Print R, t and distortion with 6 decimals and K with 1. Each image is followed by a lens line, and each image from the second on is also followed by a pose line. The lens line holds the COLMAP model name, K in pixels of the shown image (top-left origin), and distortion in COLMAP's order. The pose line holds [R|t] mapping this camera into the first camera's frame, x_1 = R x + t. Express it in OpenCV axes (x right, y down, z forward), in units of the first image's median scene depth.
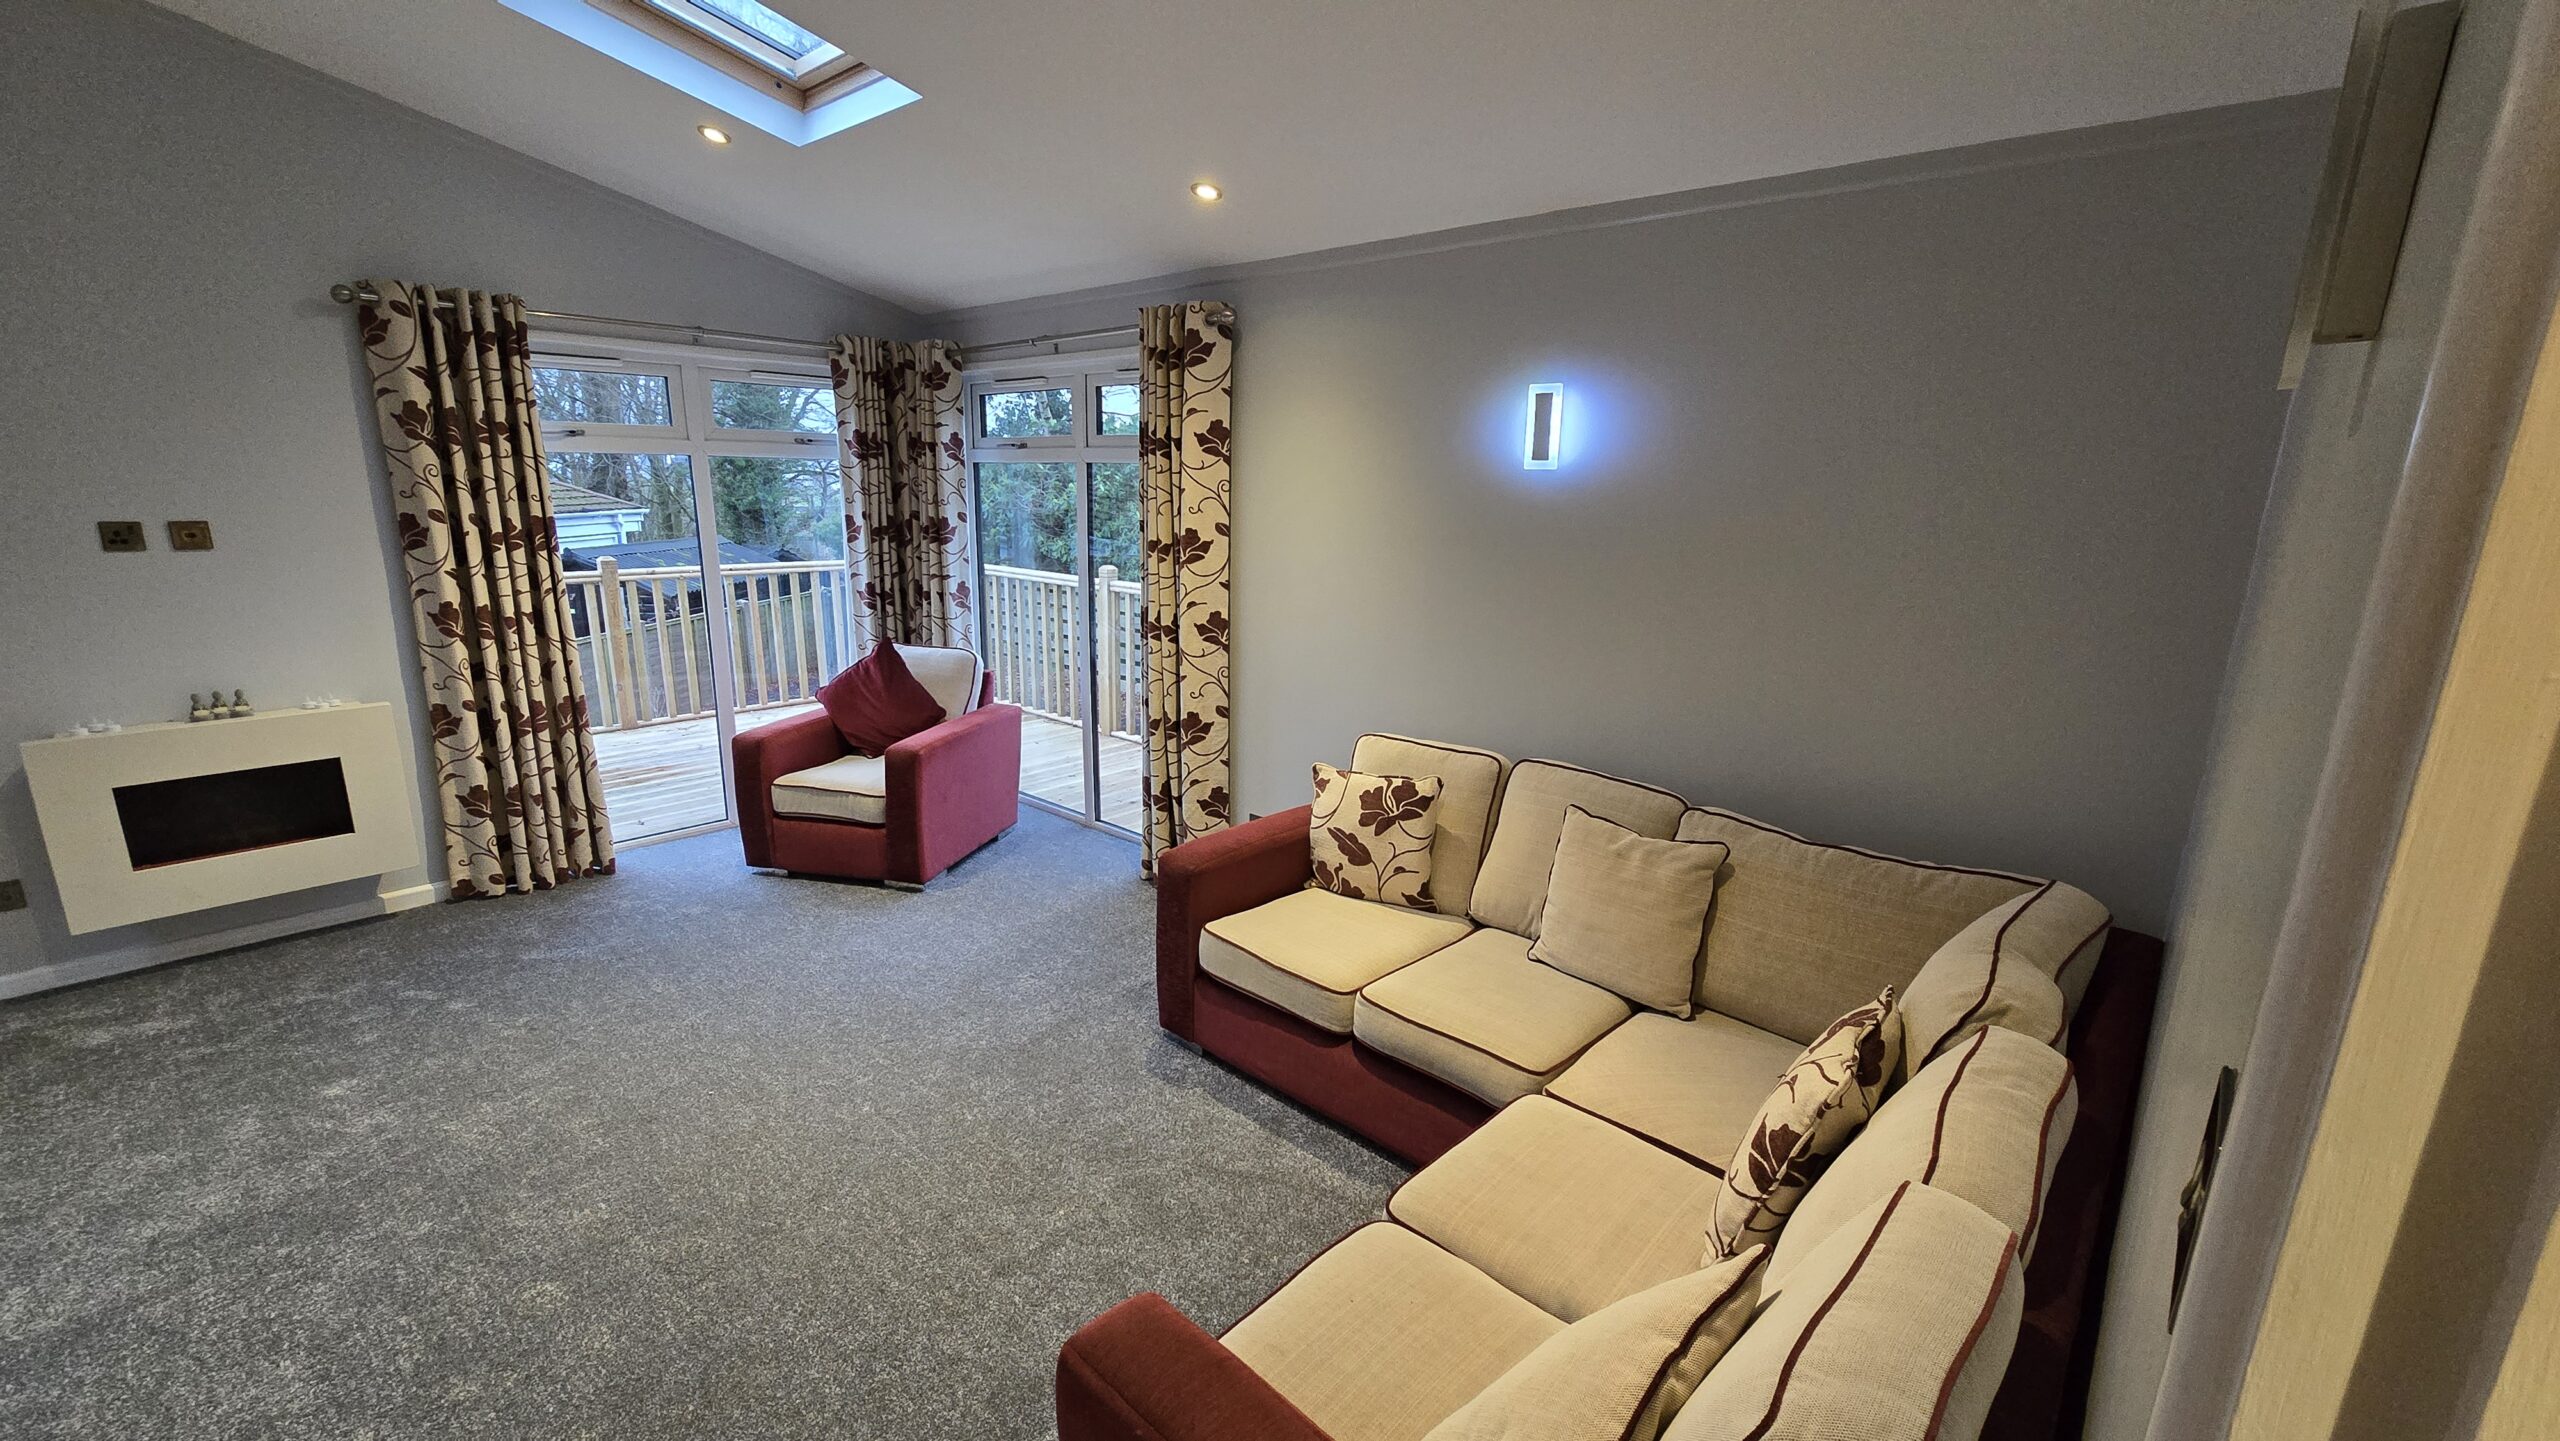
lens RADIAL K [[1049.9, 0, 1288.3], [0, 1049.9, 732.3], [0, 0, 1]] dist [-0.003191, 0.001929]
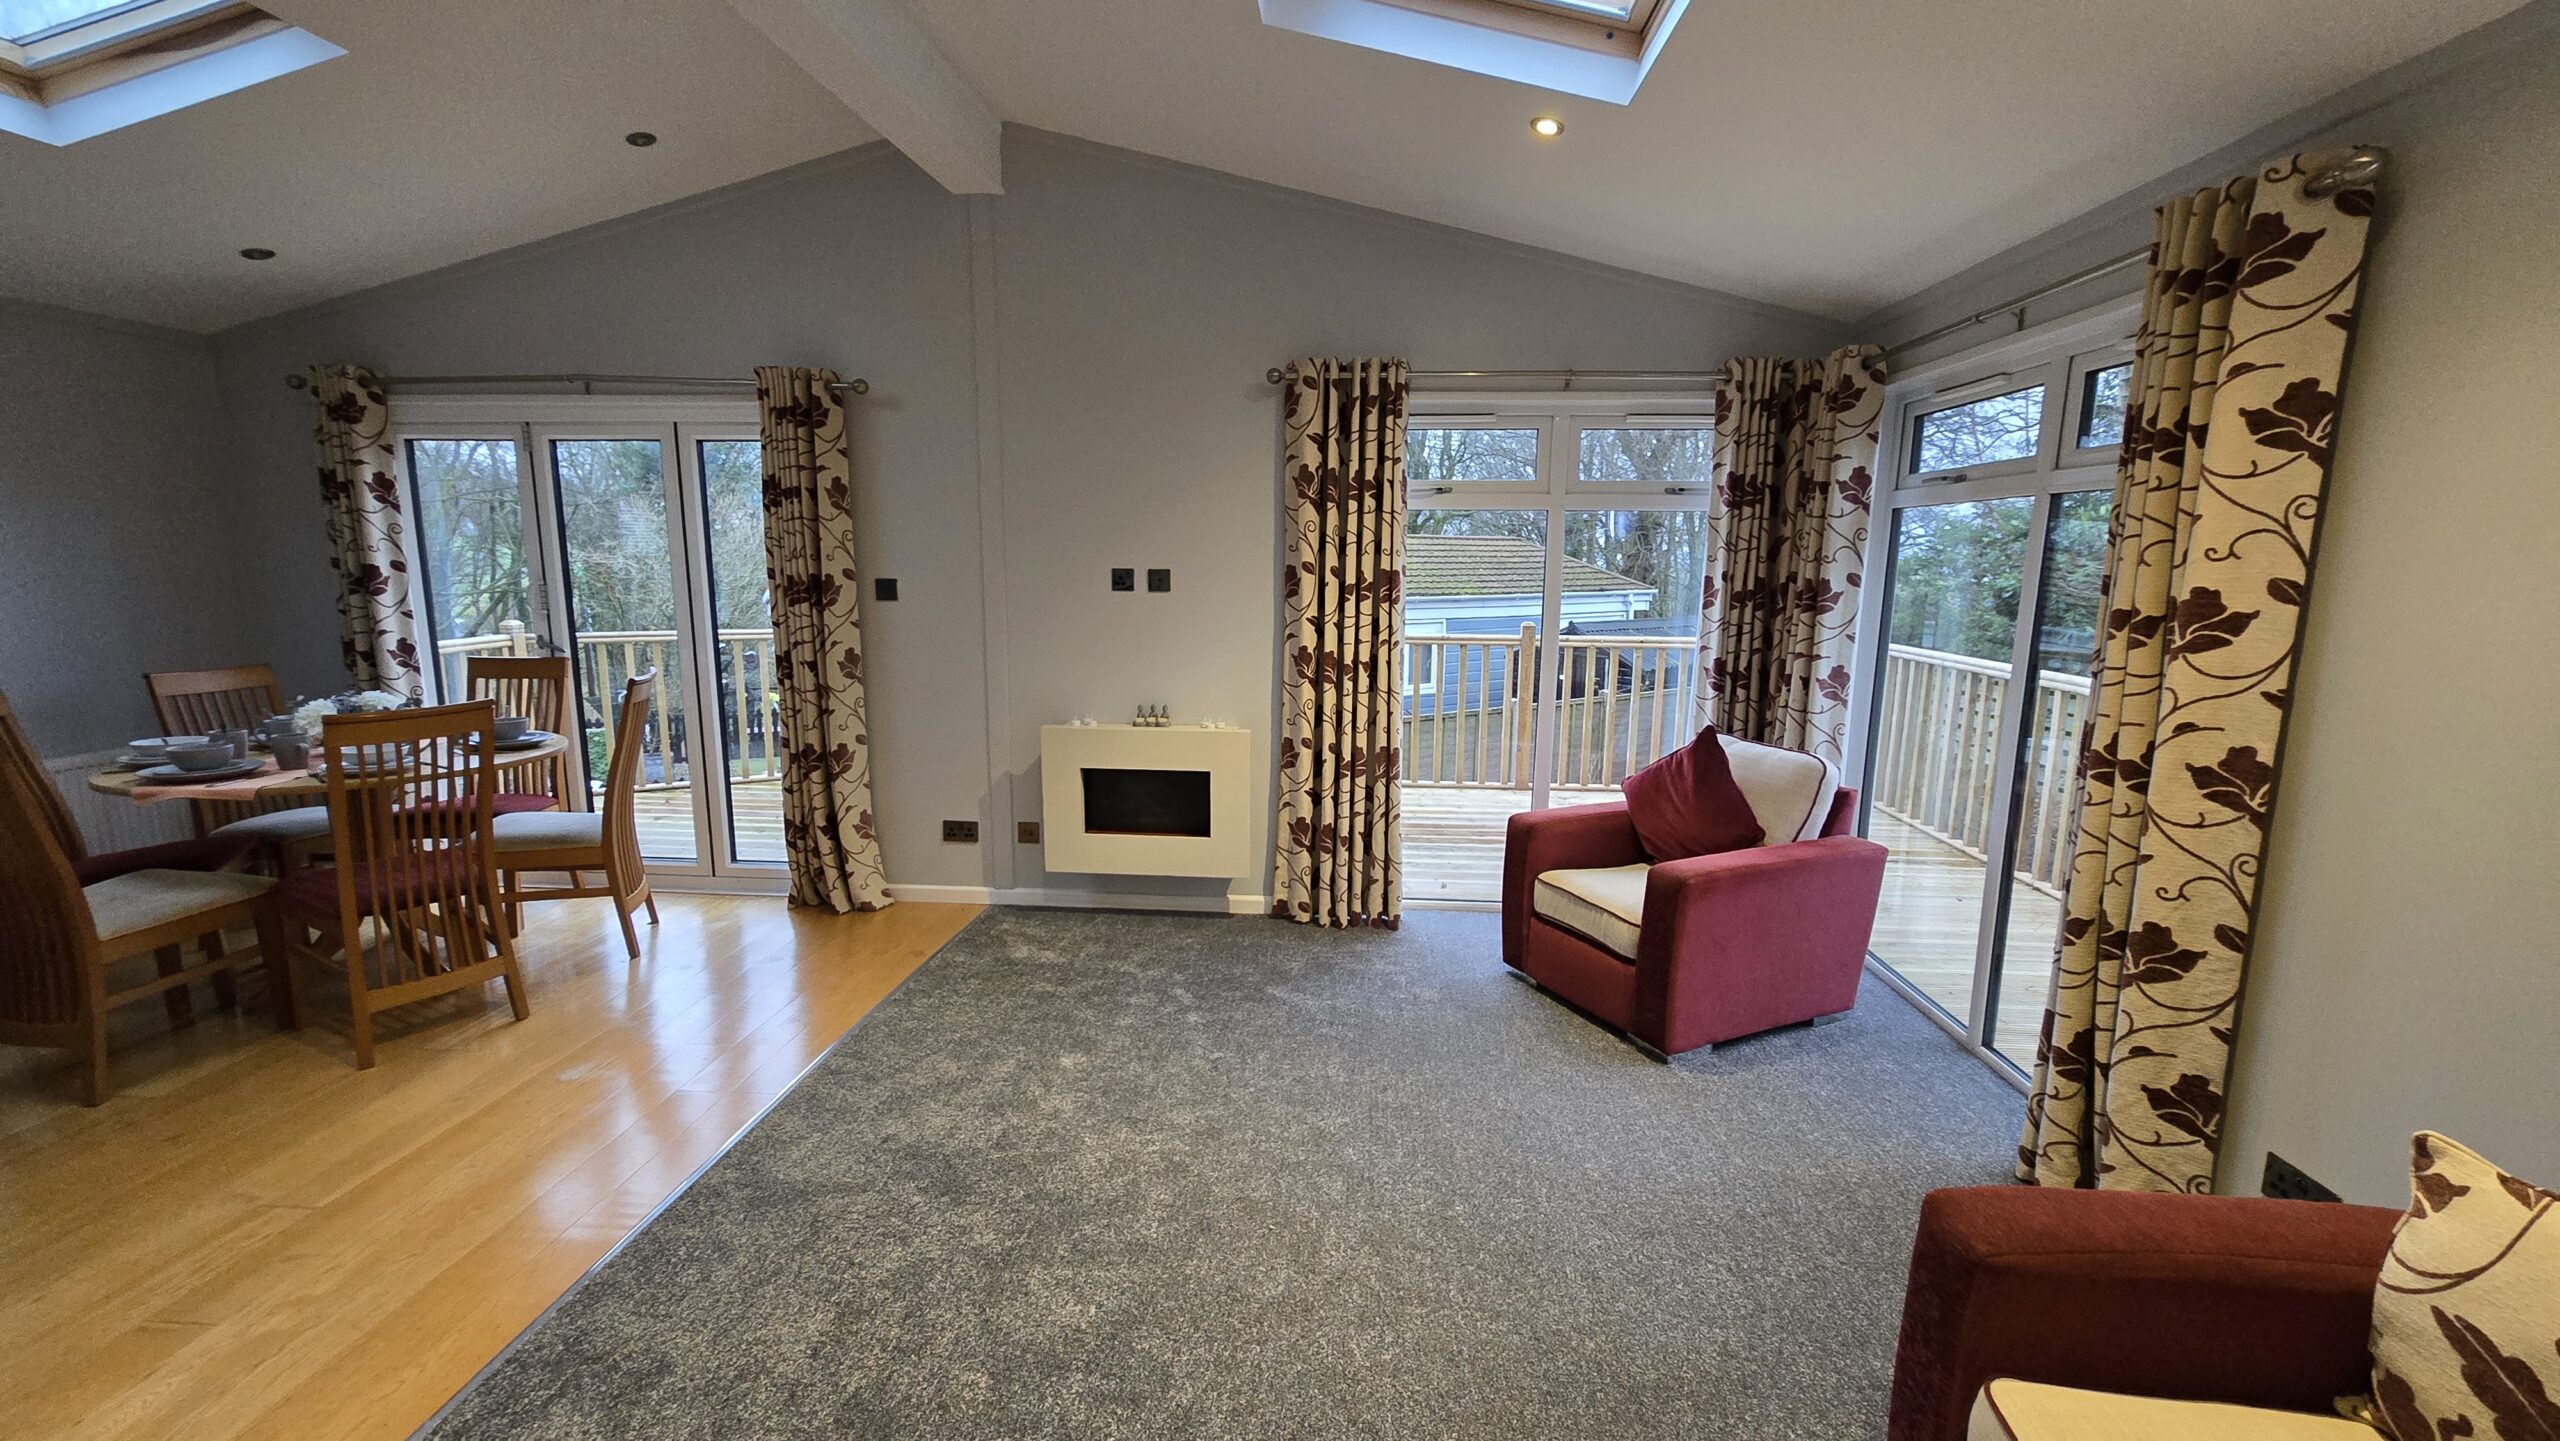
lens RADIAL K [[1049.9, 0, 1287.0], [0, 1049.9, 727.5], [0, 0, 1]] dist [-0.003191, 0.001929]
pose [[0.609761, 0.115828, -0.784076, 0.048127], [-0.183664, 0.982986, 0.002380, -0.038571], [0.771012, 0.142555, 0.620660, 0.308518]]
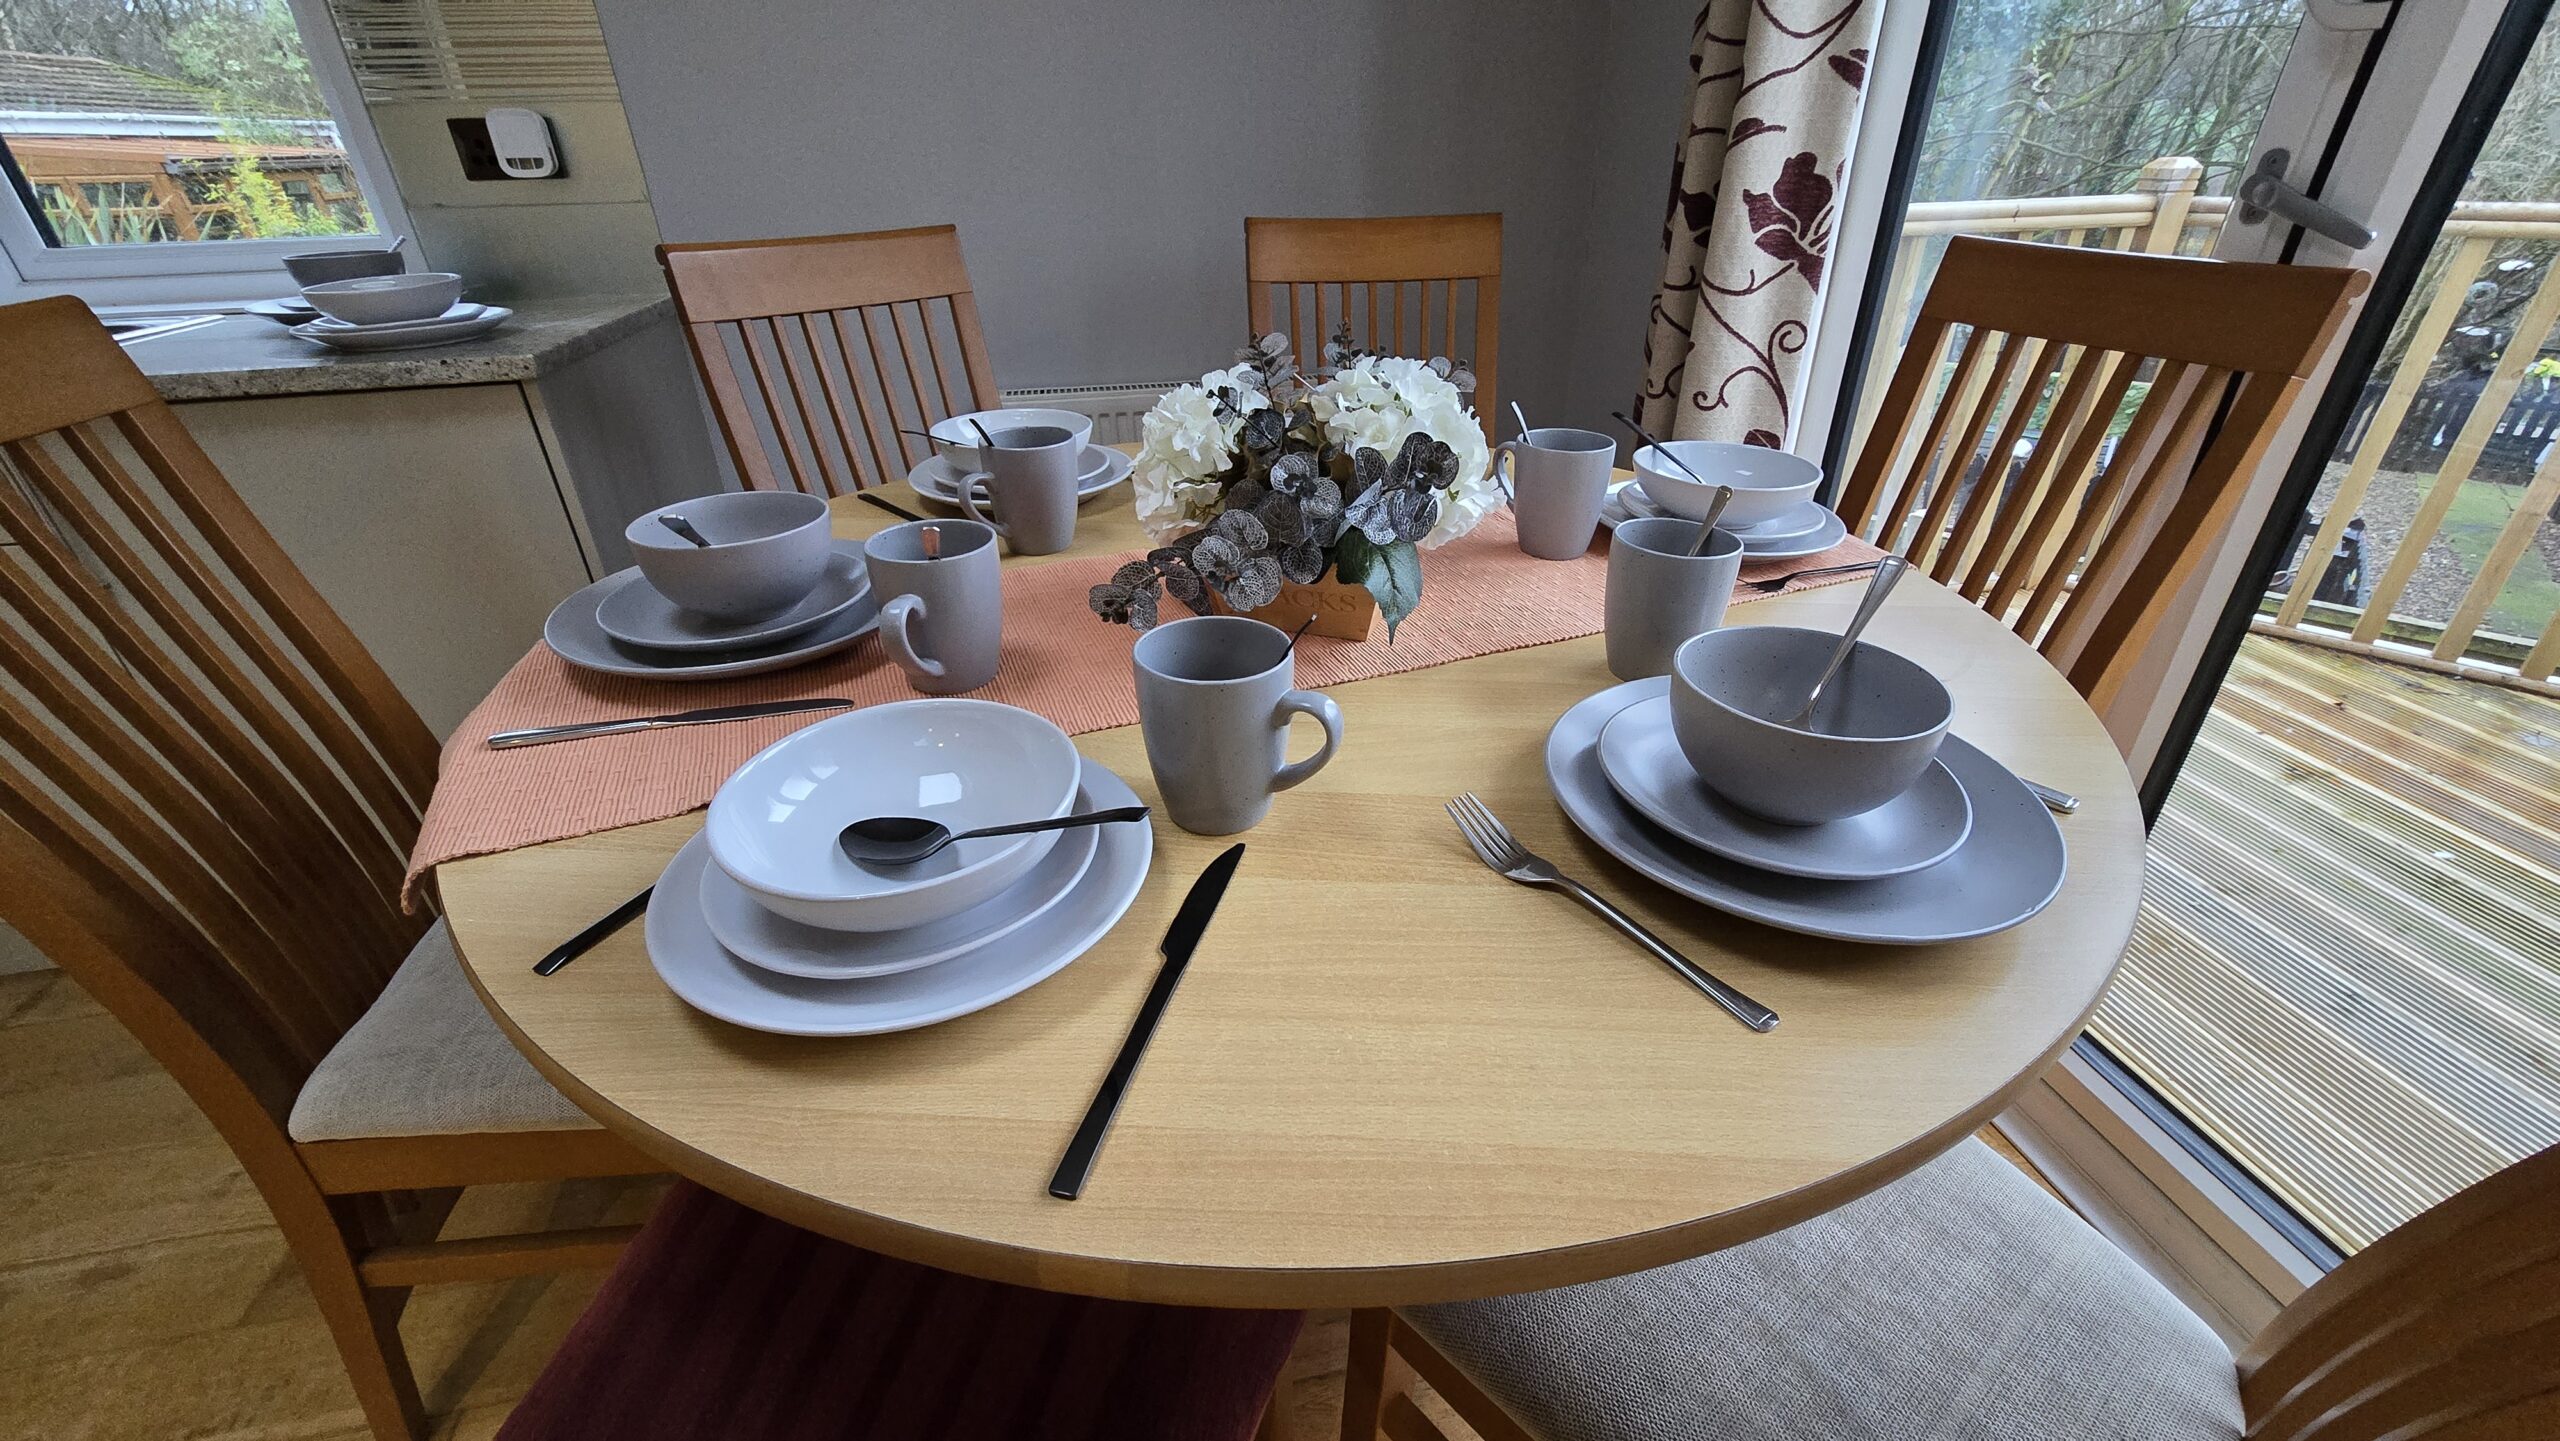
lens RADIAL K [[1049.9, 0, 1284.0], [0, 1049.9, 723.5], [0, 0, 1]] dist [-0.003191, 0.001929]
pose [[-0.591639, 0.385535, -0.708044, -0.996364], [-0.187765, 0.788200, 0.586076, 0.021082], [0.784033, 0.479691, -0.393940, 0.354665]]
